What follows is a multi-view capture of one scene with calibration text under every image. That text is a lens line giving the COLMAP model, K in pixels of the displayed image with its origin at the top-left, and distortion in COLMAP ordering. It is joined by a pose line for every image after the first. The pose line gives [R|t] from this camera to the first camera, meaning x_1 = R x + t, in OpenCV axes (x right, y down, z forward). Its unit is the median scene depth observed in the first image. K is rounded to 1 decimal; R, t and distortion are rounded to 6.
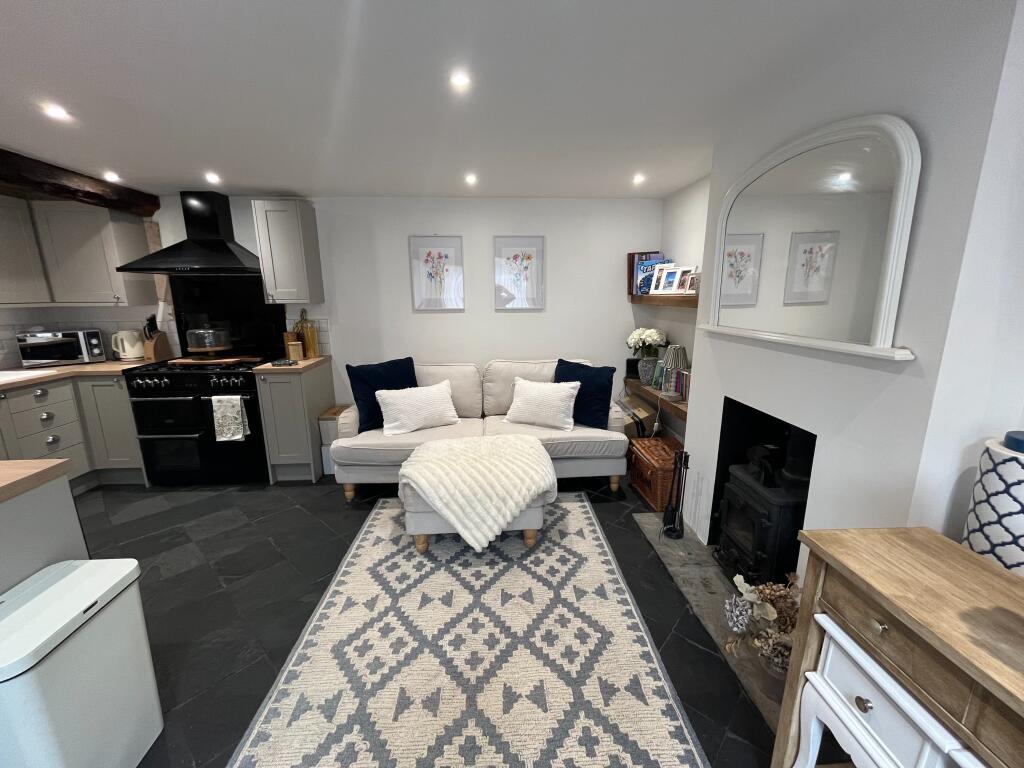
lens RADIAL K [[415.5, 0, 509.6], [0, 415.5, 383.0], [0, 0, 1]] dist [-0.002075, -0.000732]
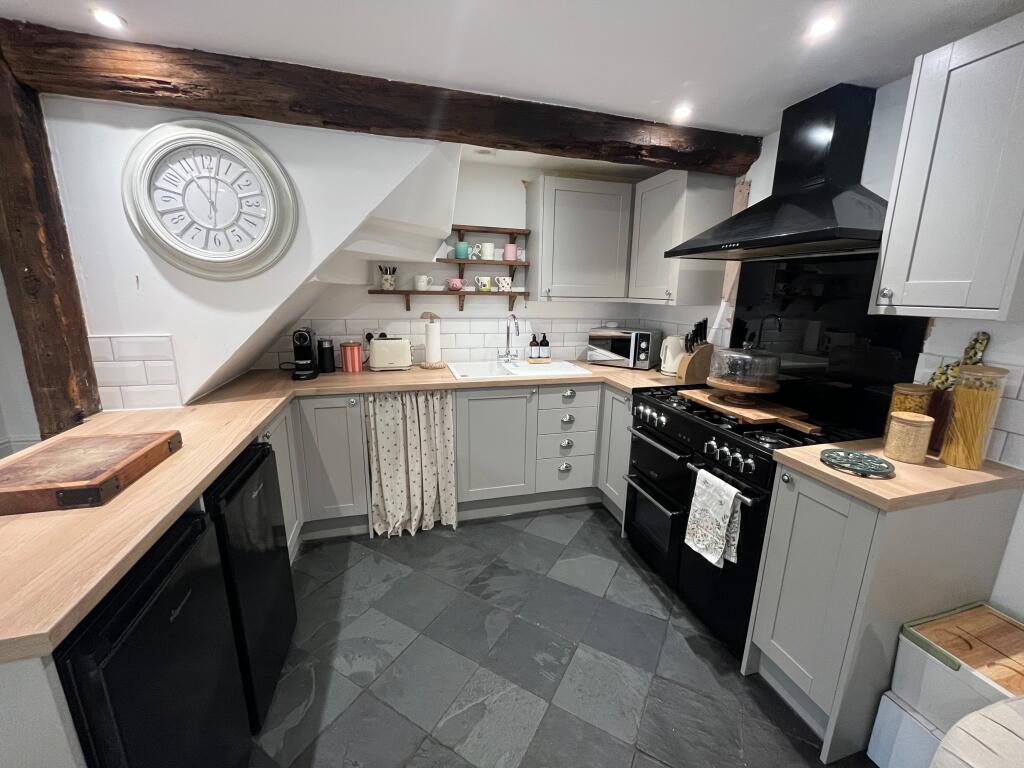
lens RADIAL K [[415.5, 0, 514.4], [0, 415.5, 387.4], [0, 0, 1]] dist [-0.002075, -0.000732]
pose [[0.217830, 0.231179, -0.948212, -0.244139], [-0.223405, 0.957558, 0.182136, -0.116199], [0.950074, 0.172161, 0.260231, 0.559730]]
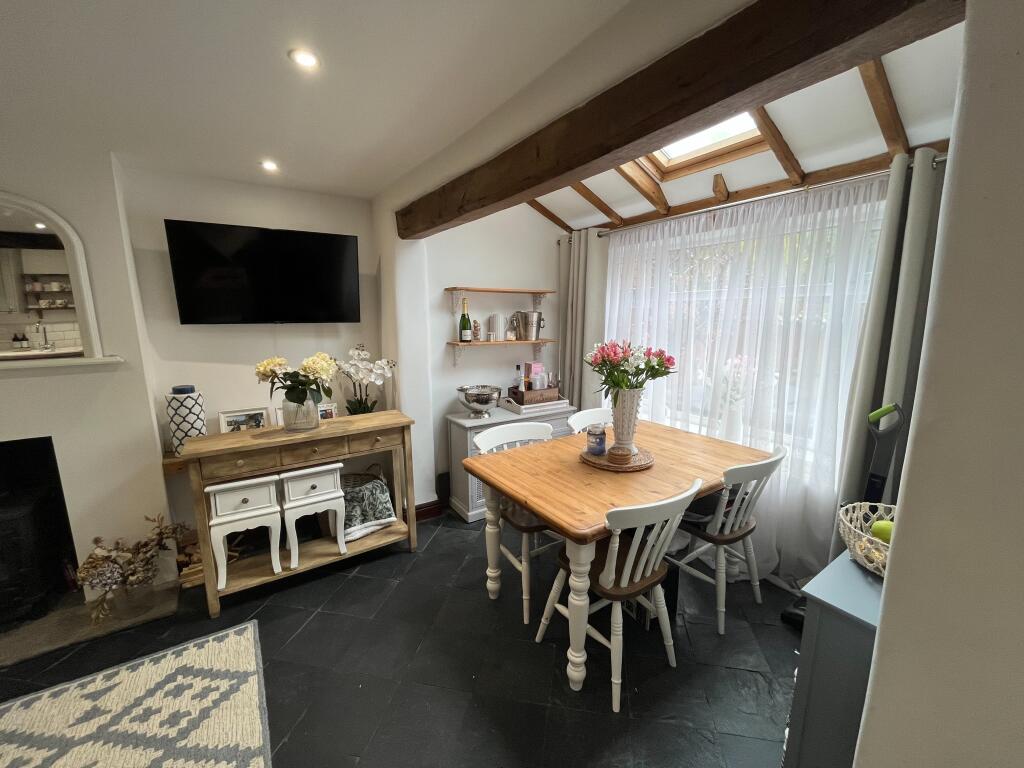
lens RADIAL K [[415.5, 0, 512.2], [0, 415.5, 384.8], [0, 0, 1]] dist [-0.002075, -0.000732]
pose [[-0.508992, -0.140643, 0.849204, -1.975284], [0.185717, 0.945381, 0.267886, -0.189155], [-0.840498, 0.294064, -0.455071, 0.695507]]
